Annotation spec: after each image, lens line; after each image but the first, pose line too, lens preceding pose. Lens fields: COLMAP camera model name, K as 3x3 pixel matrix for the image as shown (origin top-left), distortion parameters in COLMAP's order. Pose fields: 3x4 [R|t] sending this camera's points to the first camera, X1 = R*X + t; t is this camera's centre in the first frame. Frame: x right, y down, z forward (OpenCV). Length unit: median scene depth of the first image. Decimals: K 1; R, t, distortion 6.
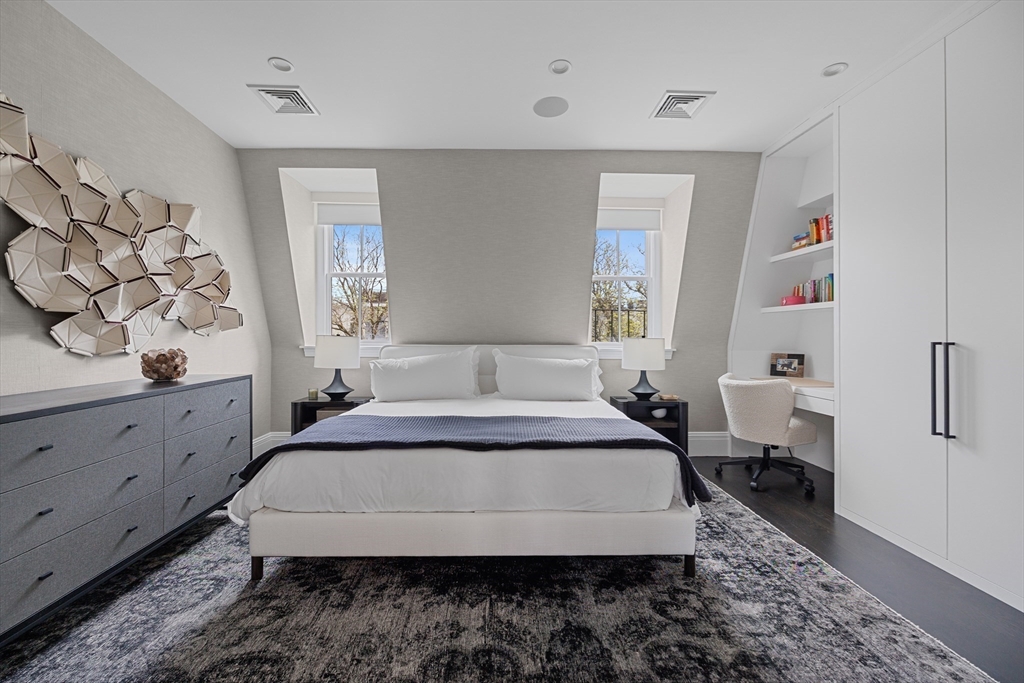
lens RADIAL K [[433.8, 0, 510.4], [0, 433.8, 334.5], [0, 0, 1]] dist [0.000843, 0.000050]
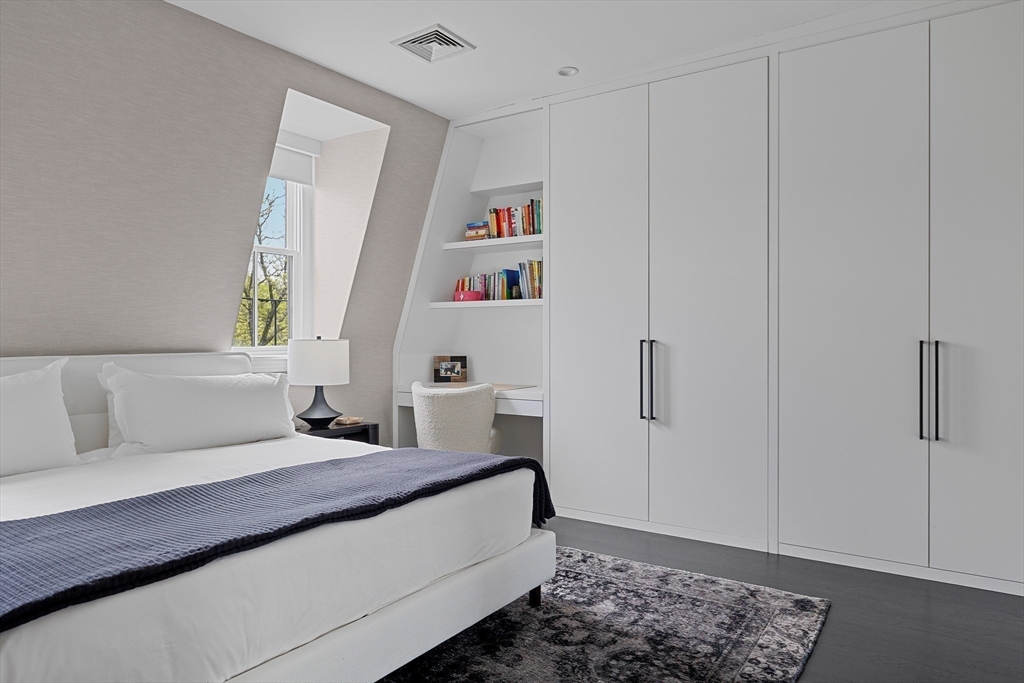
lens RADIAL K [[656.1, 0, 509.4], [0, 656.1, 340.6], [0, 0, 1]] dist [-0.004463, -0.001212]
pose [[0.586531, -0.010106, 0.809864, -0.450241], [0.002892, 0.999942, 0.010383, -0.000035], [-0.809922, -0.003748, 0.586526, 0.167301]]
